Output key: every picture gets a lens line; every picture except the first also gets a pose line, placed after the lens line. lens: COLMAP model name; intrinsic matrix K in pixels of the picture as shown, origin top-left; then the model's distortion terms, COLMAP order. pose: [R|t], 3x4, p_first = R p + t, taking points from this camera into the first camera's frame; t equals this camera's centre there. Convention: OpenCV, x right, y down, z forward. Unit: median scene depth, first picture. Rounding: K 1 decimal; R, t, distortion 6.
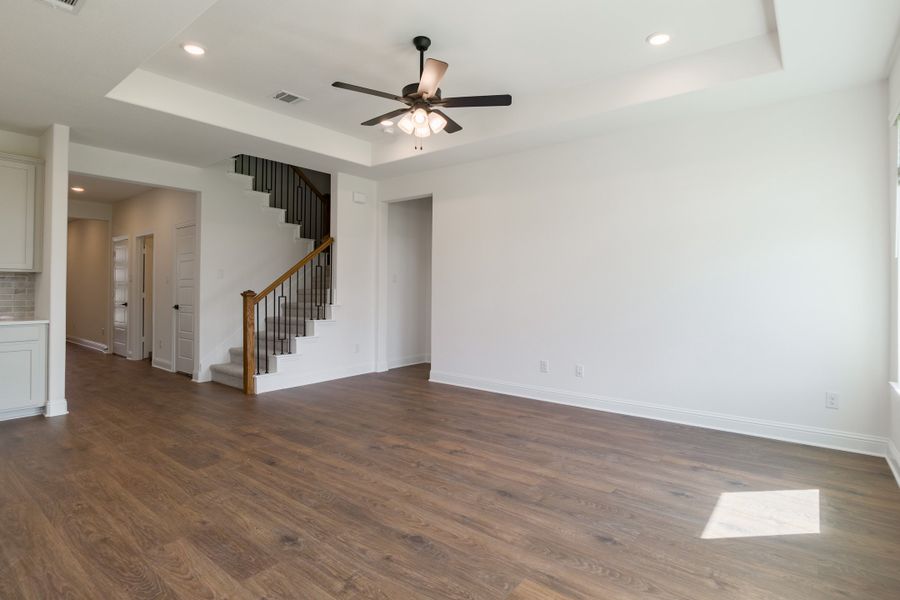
lens RADIAL K [[464.8, 0, 449.5], [0, 464.8, 283.4], [0, 0, 1]] dist [-0.031223, 0.003659]
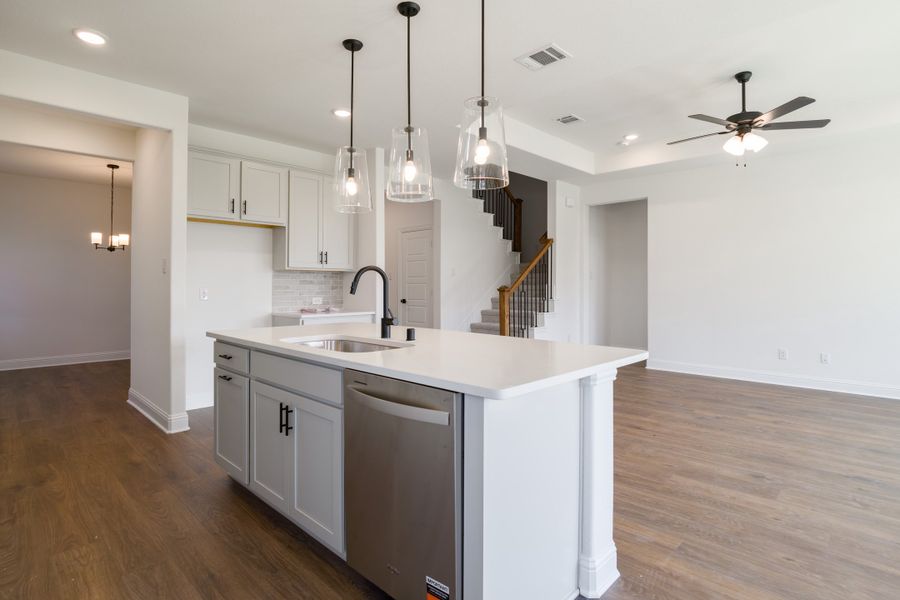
lens RADIAL K [[464.8, 0, 448.1], [0, 464.8, 279.2], [0, 0, 1]] dist [-0.031223, 0.003659]
pose [[0.994711, -0.003705, -0.102650, -0.693140], [0.003592, 0.999993, -0.001281, -0.002564], [0.102654, 0.000905, 0.994717, -0.240139]]
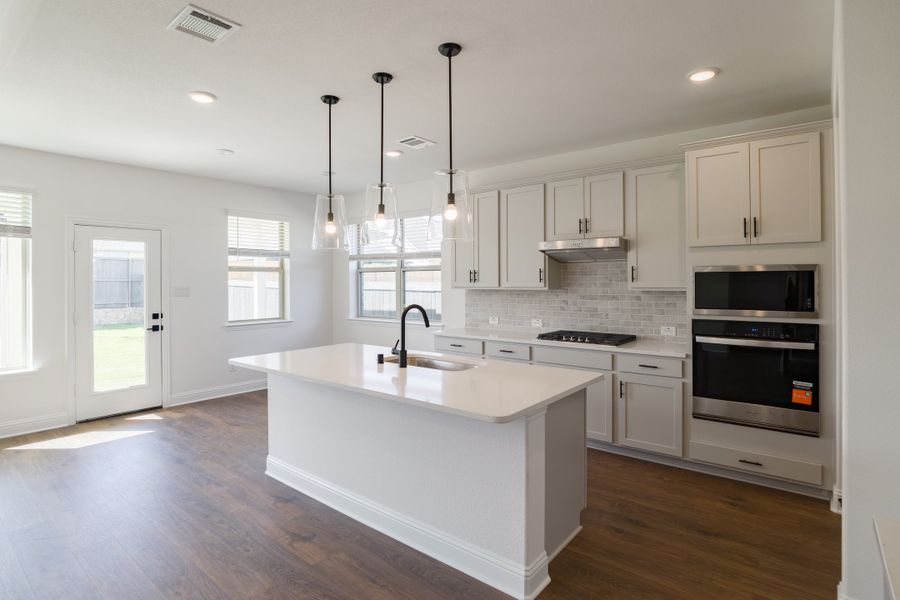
lens RADIAL K [[464.8, 0, 448.3], [0, 464.8, 278.6], [0, 0, 1]] dist [-0.031223, 0.003659]
pose [[-0.999961, 0.001912, 0.008599, -0.960229], [0.001734, 0.999786, -0.020634, -0.055481], [-0.008637, -0.020618, -0.999750, 1.339961]]
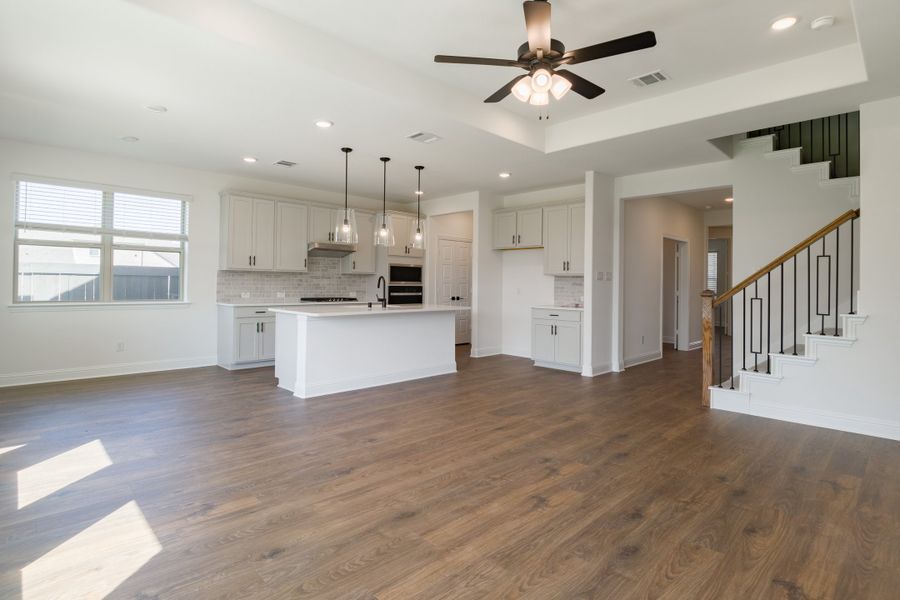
lens RADIAL K [[464.8, 0, 451.5], [0, 464.8, 278.9], [0, 0, 1]] dist [-0.031223, 0.003659]
pose [[-0.121270, -0.015320, -0.992501, 0.778270], [-0.000757, 0.999882, -0.015341, 0.011780], [0.992619, -0.001109, -0.121267, 0.934793]]
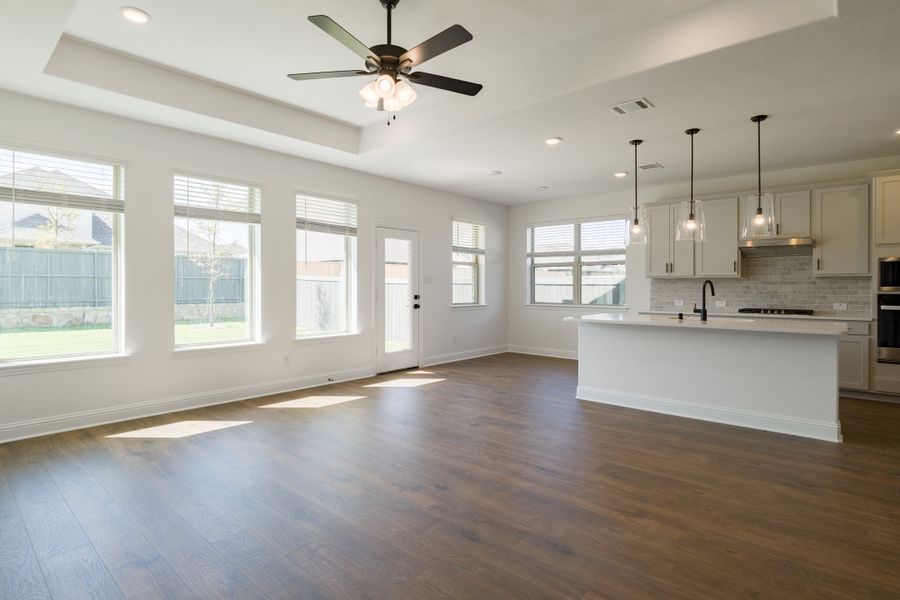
lens RADIAL K [[464.8, 0, 446.2], [0, 464.8, 291.1], [0, 0, 1]] dist [-0.031223, 0.003659]
pose [[-0.998599, -0.006249, 0.052536, -0.211054], [-0.006549, 0.999963, -0.005539, 0.019177], [-0.052500, -0.005875, -0.998604, 1.821075]]
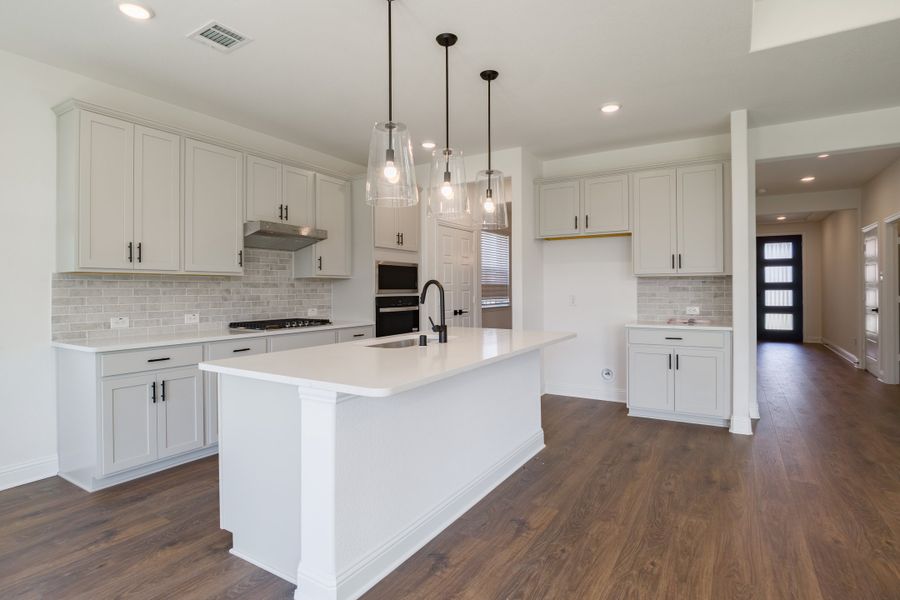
lens RADIAL K [[464.8, 0, 448.7], [0, 464.8, 290.0], [0, 0, 1]] dist [-0.031223, 0.003659]
pose [[0.115947, -0.003290, -0.993250, -0.035402], [0.018509, 0.999828, -0.001151, -0.004468], [0.993083, -0.018251, 0.115988, 0.400584]]
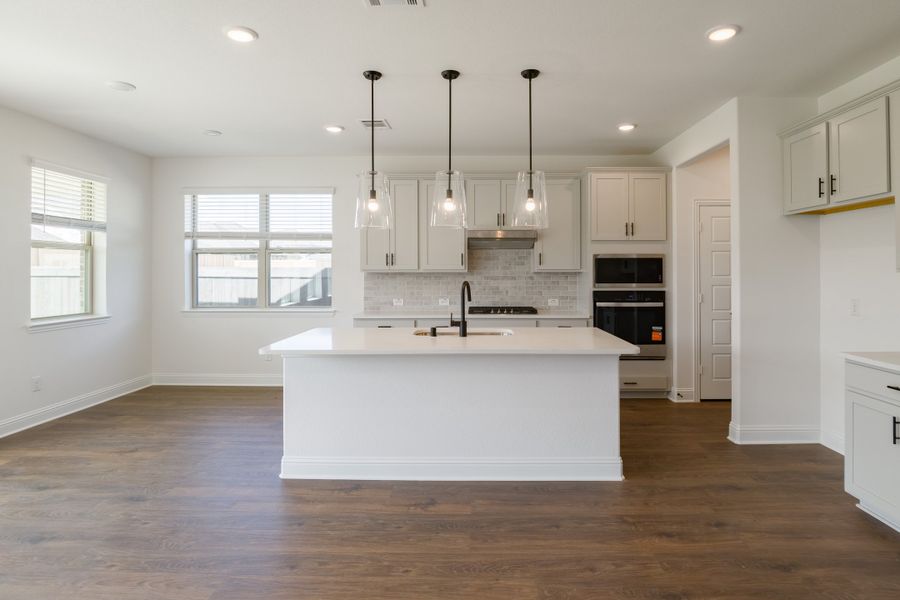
lens RADIAL K [[481.5, 0, 469.9], [0, 481.5, 268.5], [0, 0, 1]] dist [-0.017023, -0.003816]
pose [[-0.790371, -0.005157, -0.612606, -0.271274], [0.007618, 0.999805, -0.018246, -0.032628], [0.612581, -0.019088, -0.790178, 1.280608]]
